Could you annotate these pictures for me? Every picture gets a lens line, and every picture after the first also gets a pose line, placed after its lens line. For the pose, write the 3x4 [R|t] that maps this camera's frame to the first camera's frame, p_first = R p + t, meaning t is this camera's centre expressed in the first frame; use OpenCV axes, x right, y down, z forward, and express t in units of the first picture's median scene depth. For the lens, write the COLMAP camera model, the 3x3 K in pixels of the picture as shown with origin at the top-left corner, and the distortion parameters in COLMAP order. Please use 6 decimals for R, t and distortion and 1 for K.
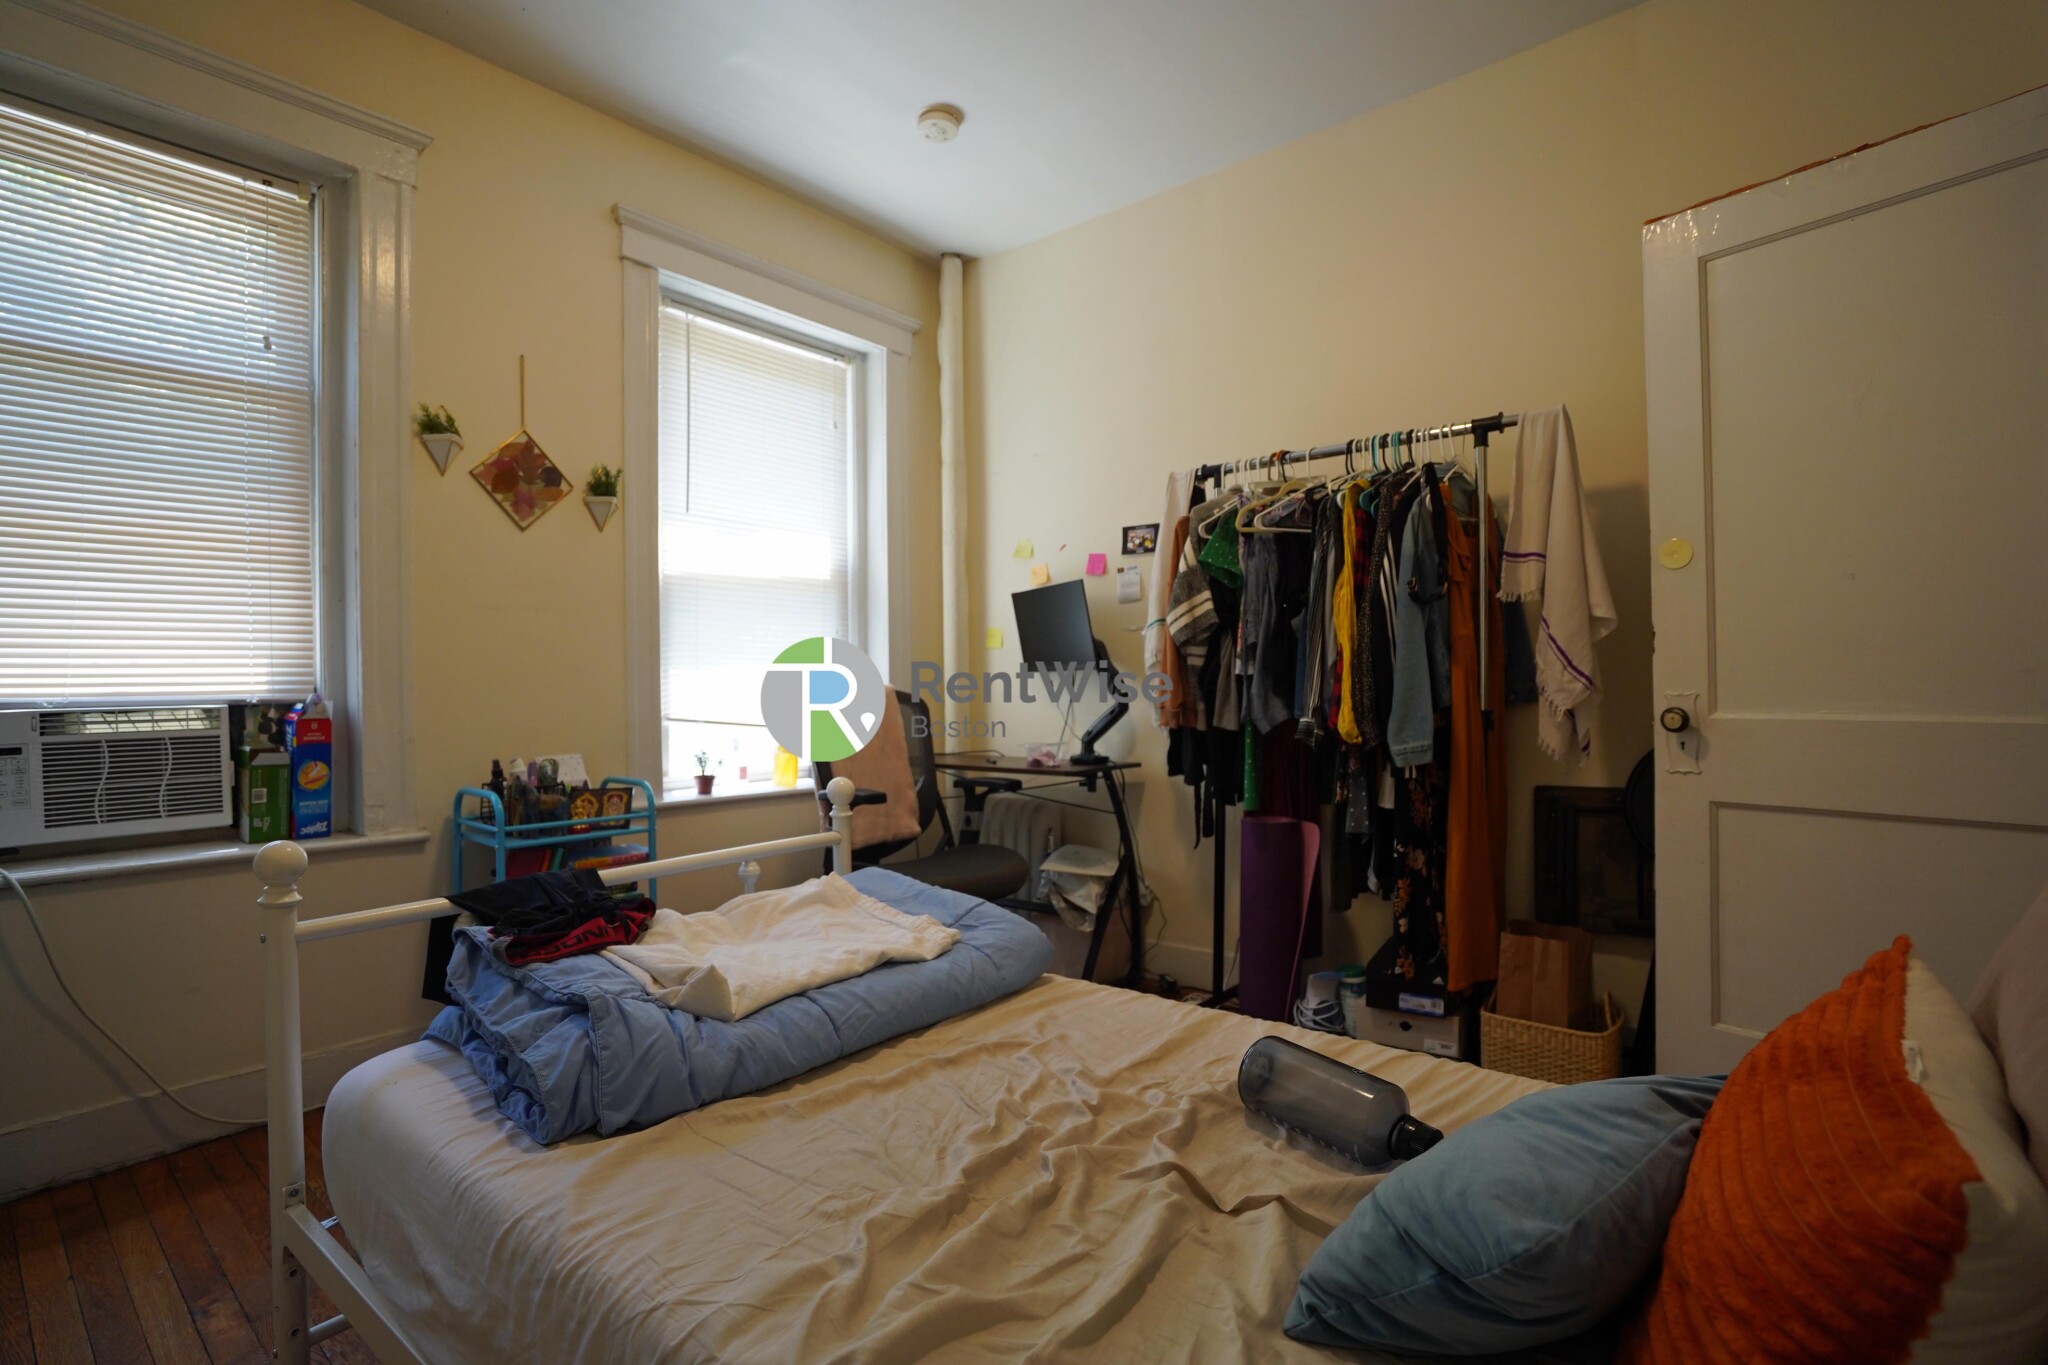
lens RADIAL K [[949.5, 0, 1013.5], [0, 949.5, 672.0], [0, 0, 1]] dist [-0.073599, 0.026708]
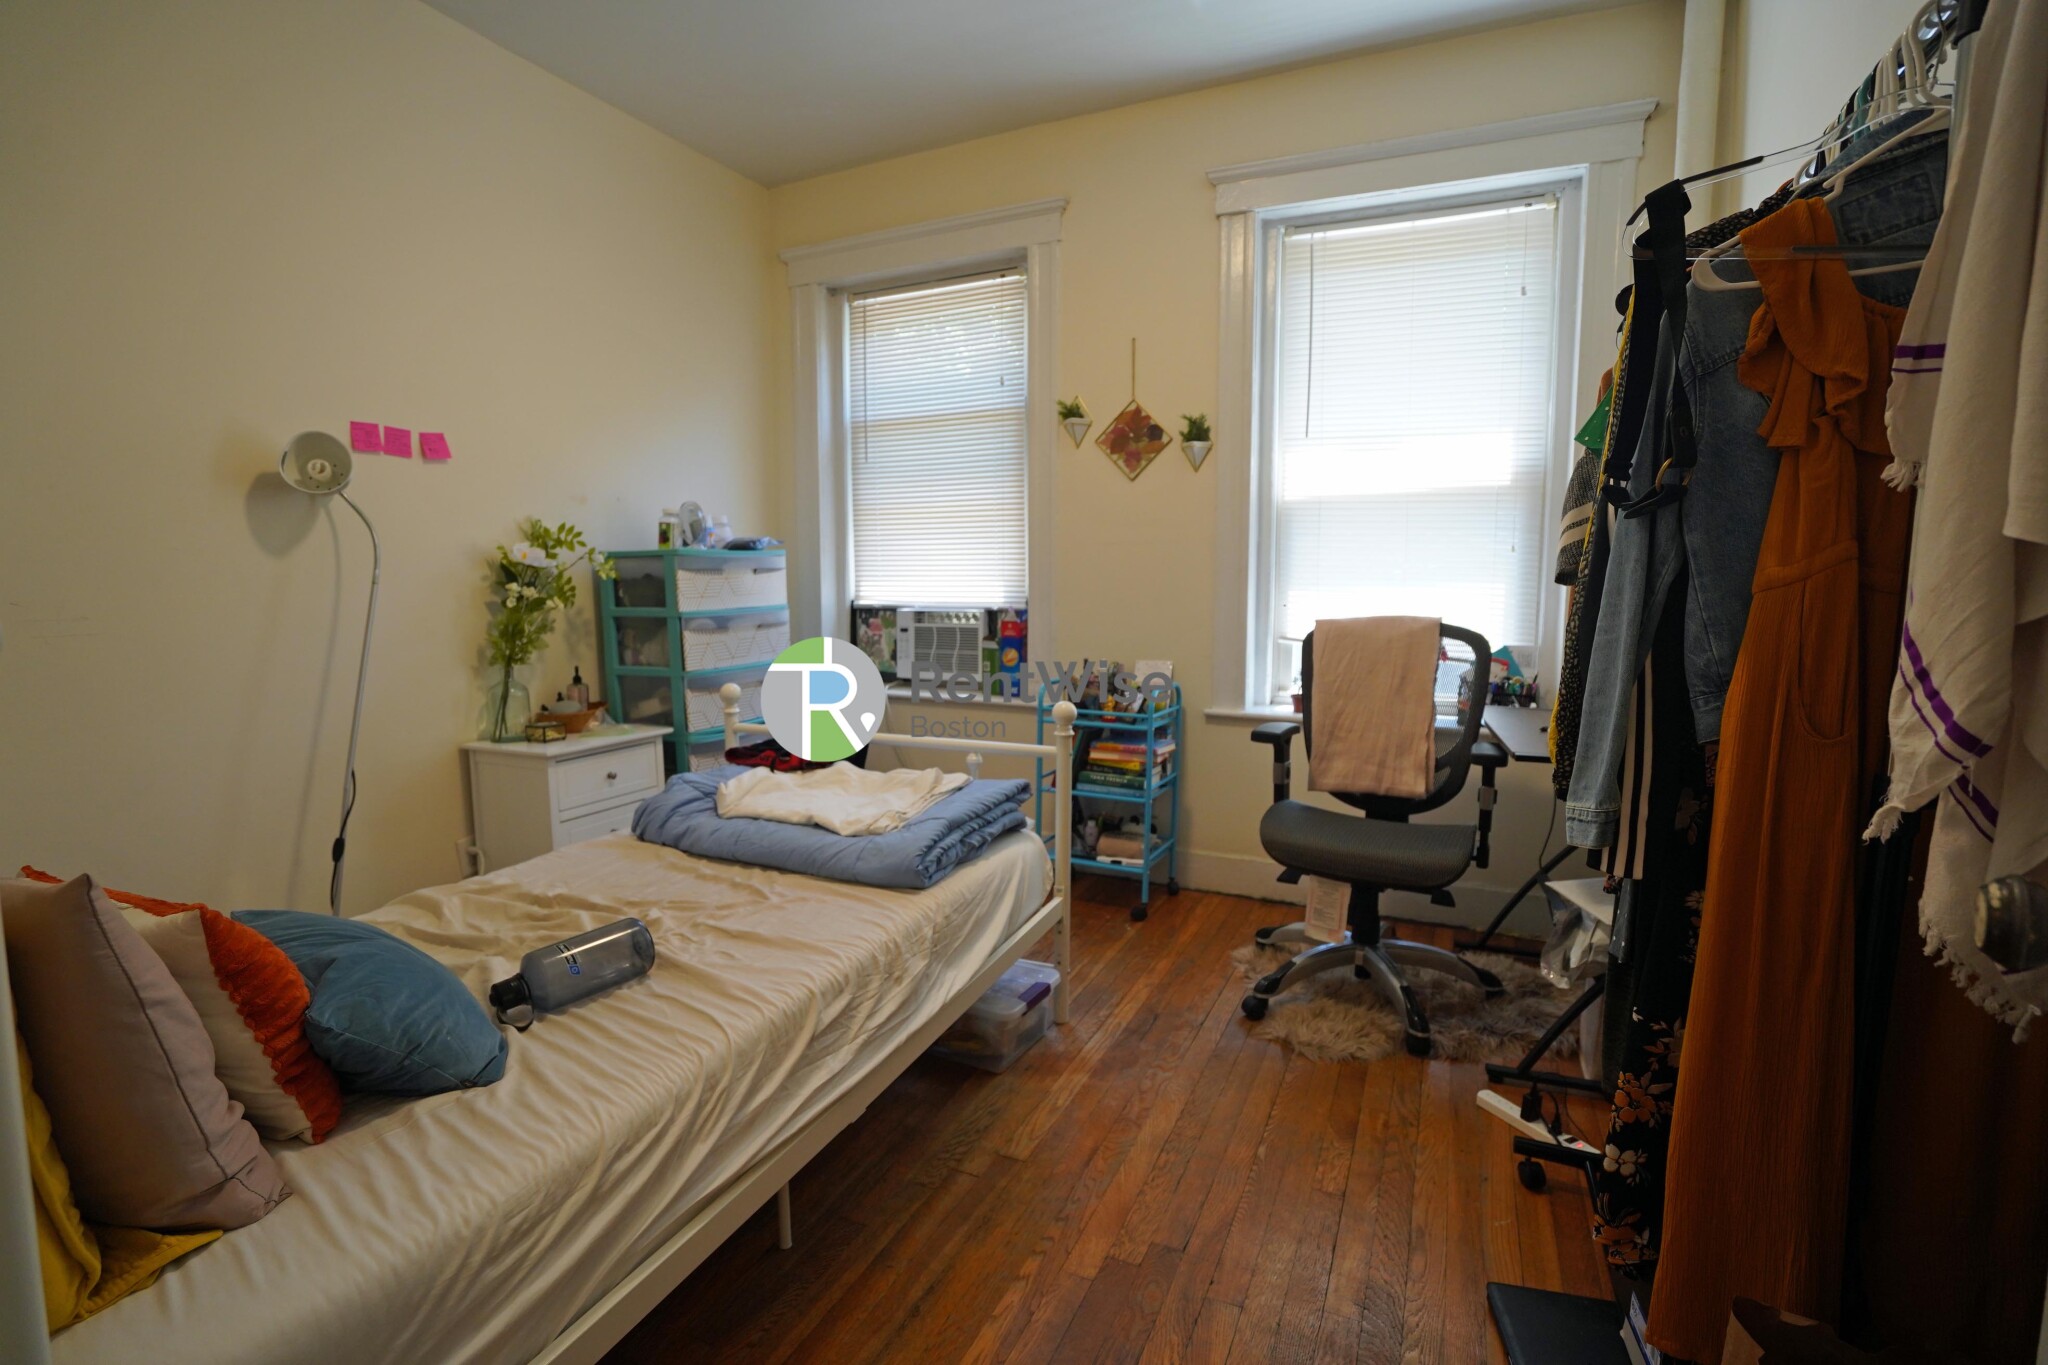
lens RADIAL K [[949.5, 0, 1013.5], [0, 949.5, 672.0], [0, 0, 1]] dist [-0.073599, 0.026708]
pose [[0.255086, 0.108156, -0.960850, 0.776262], [0.008391, 0.993439, 0.114052, -0.046827], [0.966882, -0.037156, 0.252505, 0.570813]]
